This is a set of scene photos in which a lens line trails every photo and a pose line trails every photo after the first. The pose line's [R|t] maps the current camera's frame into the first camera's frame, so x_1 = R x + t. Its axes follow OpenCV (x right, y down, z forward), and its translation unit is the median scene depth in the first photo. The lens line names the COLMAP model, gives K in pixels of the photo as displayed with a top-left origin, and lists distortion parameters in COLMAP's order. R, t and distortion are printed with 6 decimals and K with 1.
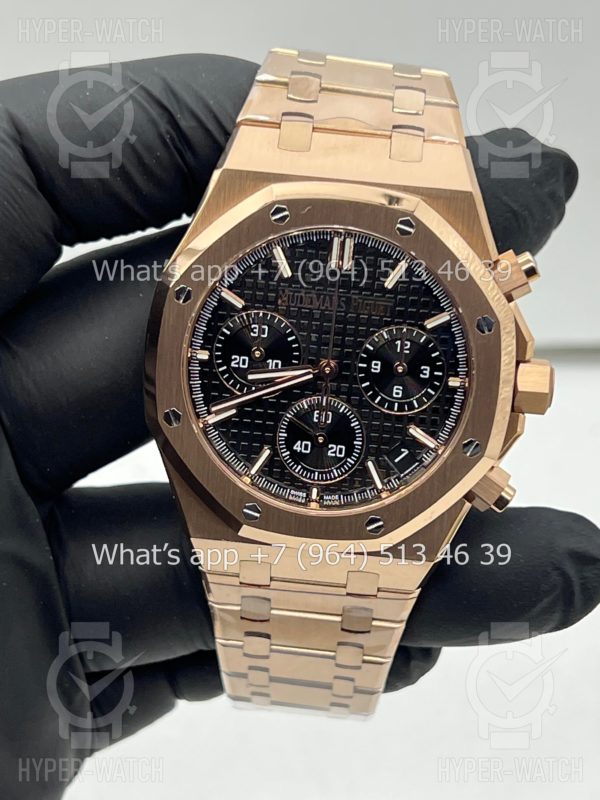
lens RADIAL K [[1889.8, 0, 299.8], [0, 1889.8, 397.9], [0, 0, 1]] dist [0.280362, 0.000000]
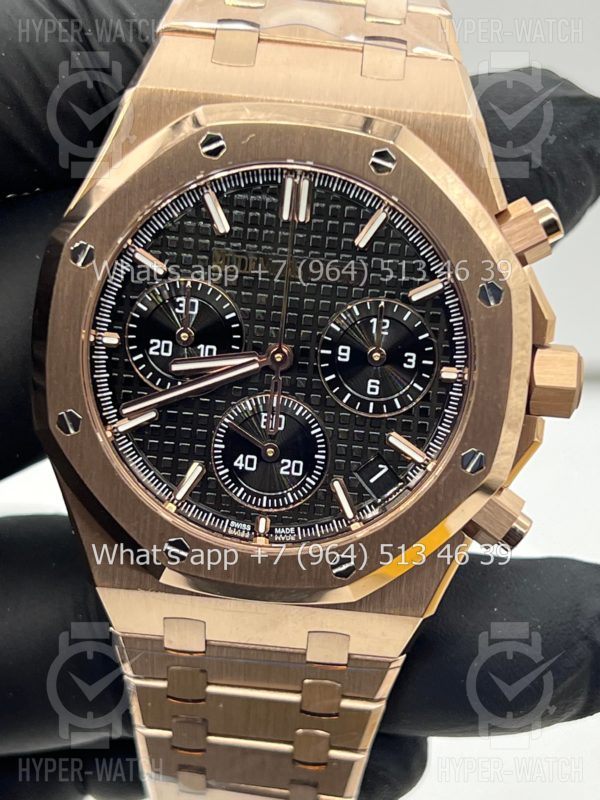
lens RADIAL K [[1889.8, 0, 300.8], [0, 1889.8, 418.6], [0, 0, 1]] dist [0.280362, 0.000000]
pose [[0.999964, -0.003365, 0.007844, 0.017367], [0.003708, 0.999018, -0.044141, 0.041757], [-0.007688, 0.044169, 0.998995, 0.257236]]
